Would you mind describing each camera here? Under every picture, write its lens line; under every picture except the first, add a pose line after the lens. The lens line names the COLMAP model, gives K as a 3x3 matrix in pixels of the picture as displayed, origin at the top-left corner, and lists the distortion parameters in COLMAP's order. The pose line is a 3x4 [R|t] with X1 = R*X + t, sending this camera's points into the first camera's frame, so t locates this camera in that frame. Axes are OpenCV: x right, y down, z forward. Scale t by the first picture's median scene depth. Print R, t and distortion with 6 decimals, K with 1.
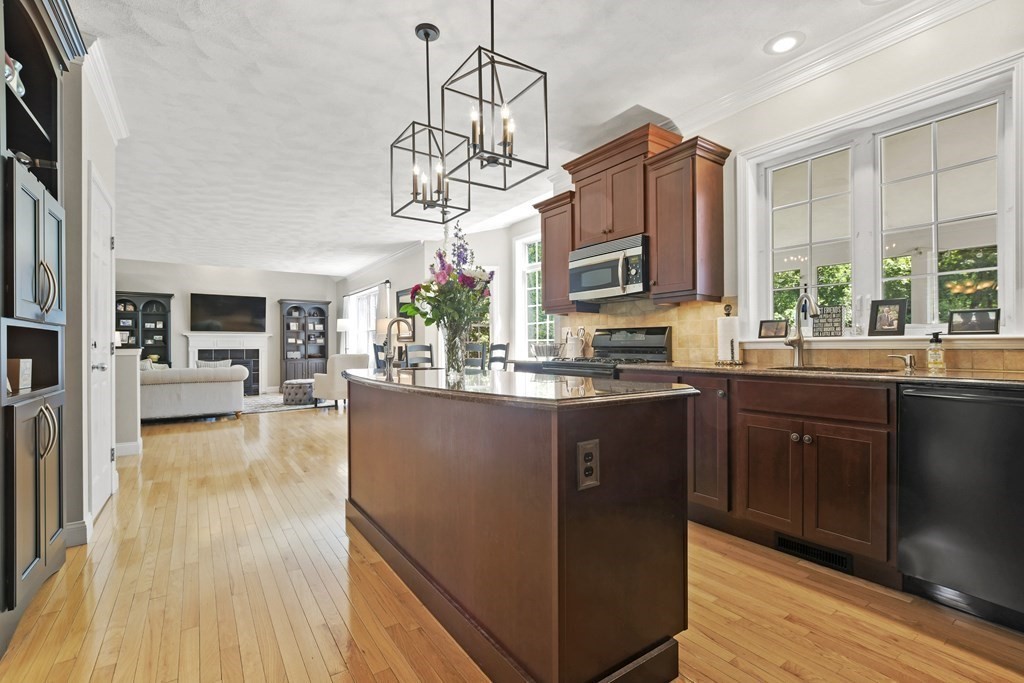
lens RADIAL K [[453.3, 0, 510.3], [0, 453.3, 346.1], [0, 0, 1]] dist [-0.009899, 0.003205]
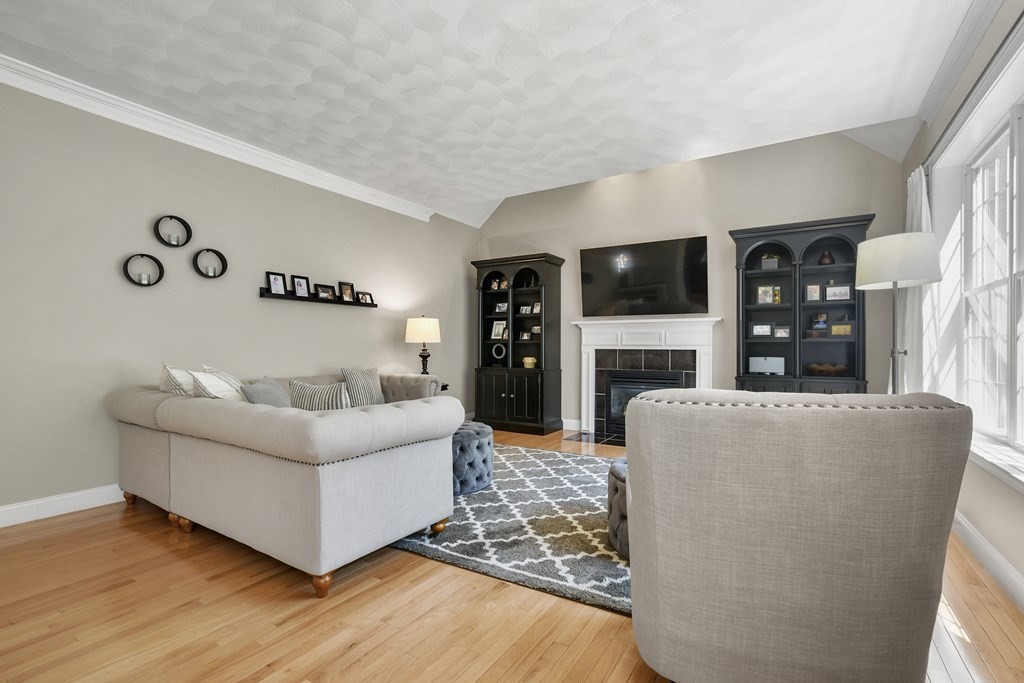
lens RADIAL K [[468.8, 0, 509.1], [0, 468.8, 348.8], [0, 0, 1]] dist [-0.006500, 0.000553]
pose [[0.388644, 0.010630, -0.921327, -0.209779], [-0.004036, 0.999943, 0.009835, 0.001537], [0.921379, -0.000104, 0.388665, 0.716963]]
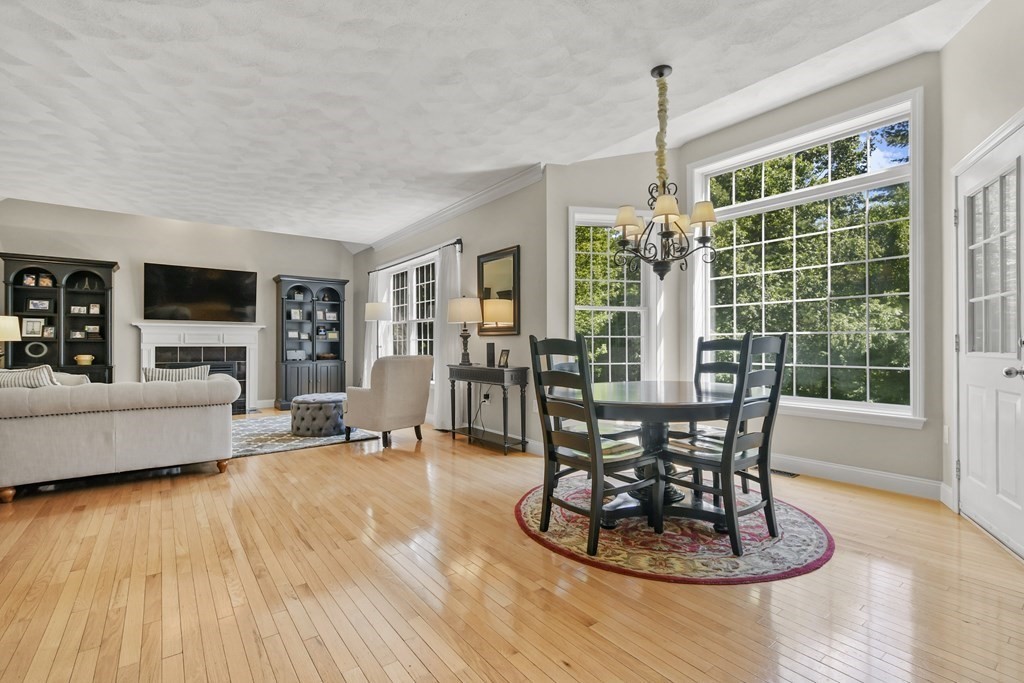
lens RADIAL K [[468.8, 0, 514.0], [0, 468.8, 344.4], [0, 0, 1]] dist [-0.006500, 0.000553]
pose [[0.999257, 0.003925, 0.038345, -0.192460], [-0.003917, 0.999992, -0.000281, 0.002125], [-0.038346, 0.000131, 0.999265, 0.296978]]
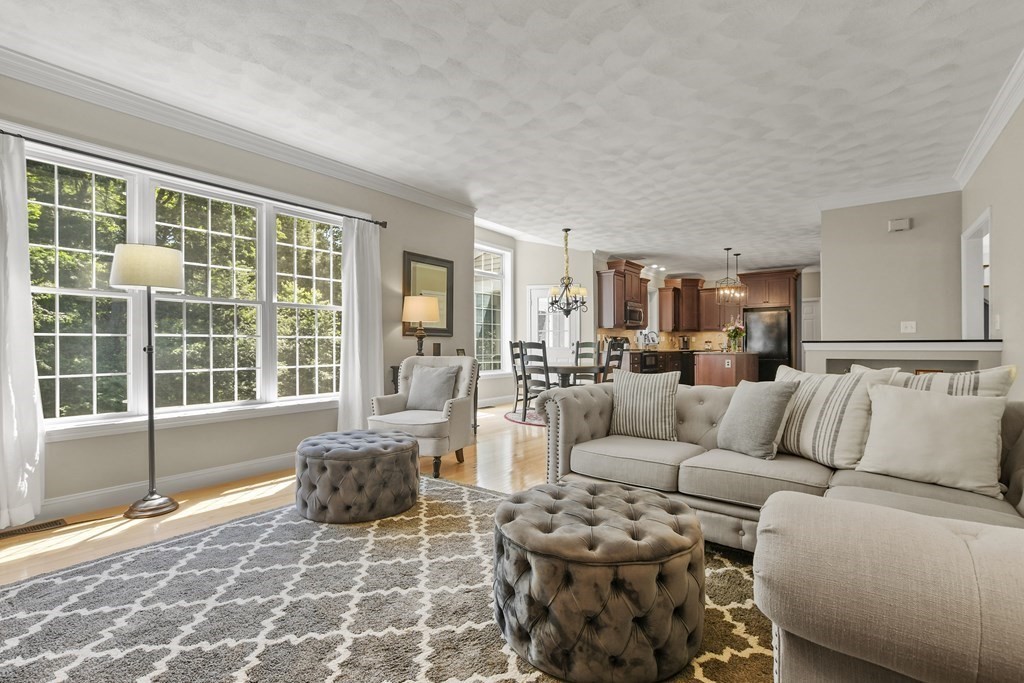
lens RADIAL K [[468.8, 0, 507.9], [0, 468.8, 342.6], [0, 0, 1]] dist [-0.006500, 0.000553]
pose [[-0.299708, 0.010391, 0.953974, -0.752358], [0.002417, 0.999946, -0.010132, 0.005767], [-0.954028, -0.000731, -0.299717, 0.903403]]
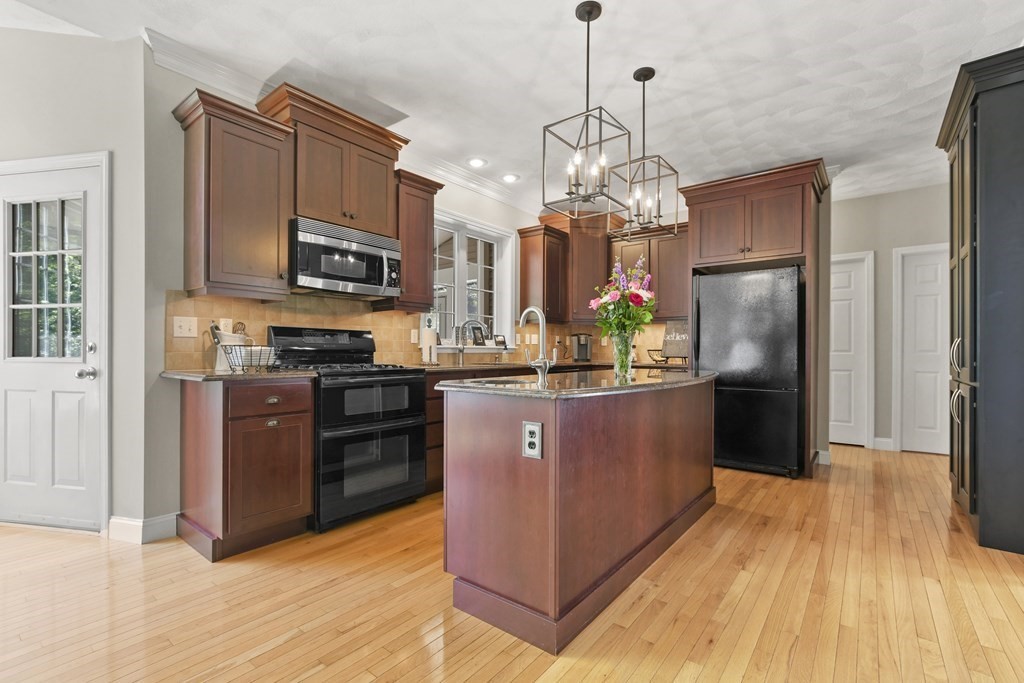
lens RADIAL K [[453.3, 0, 510.8], [0, 453.3, 353.6], [0, 0, 1]] dist [-0.009899, 0.003205]
pose [[-0.285373, -0.001379, 0.958416, -0.257230], [-0.002571, 0.999996, 0.000673, 0.002211], [-0.958413, -0.002272, -0.285375, 0.354859]]
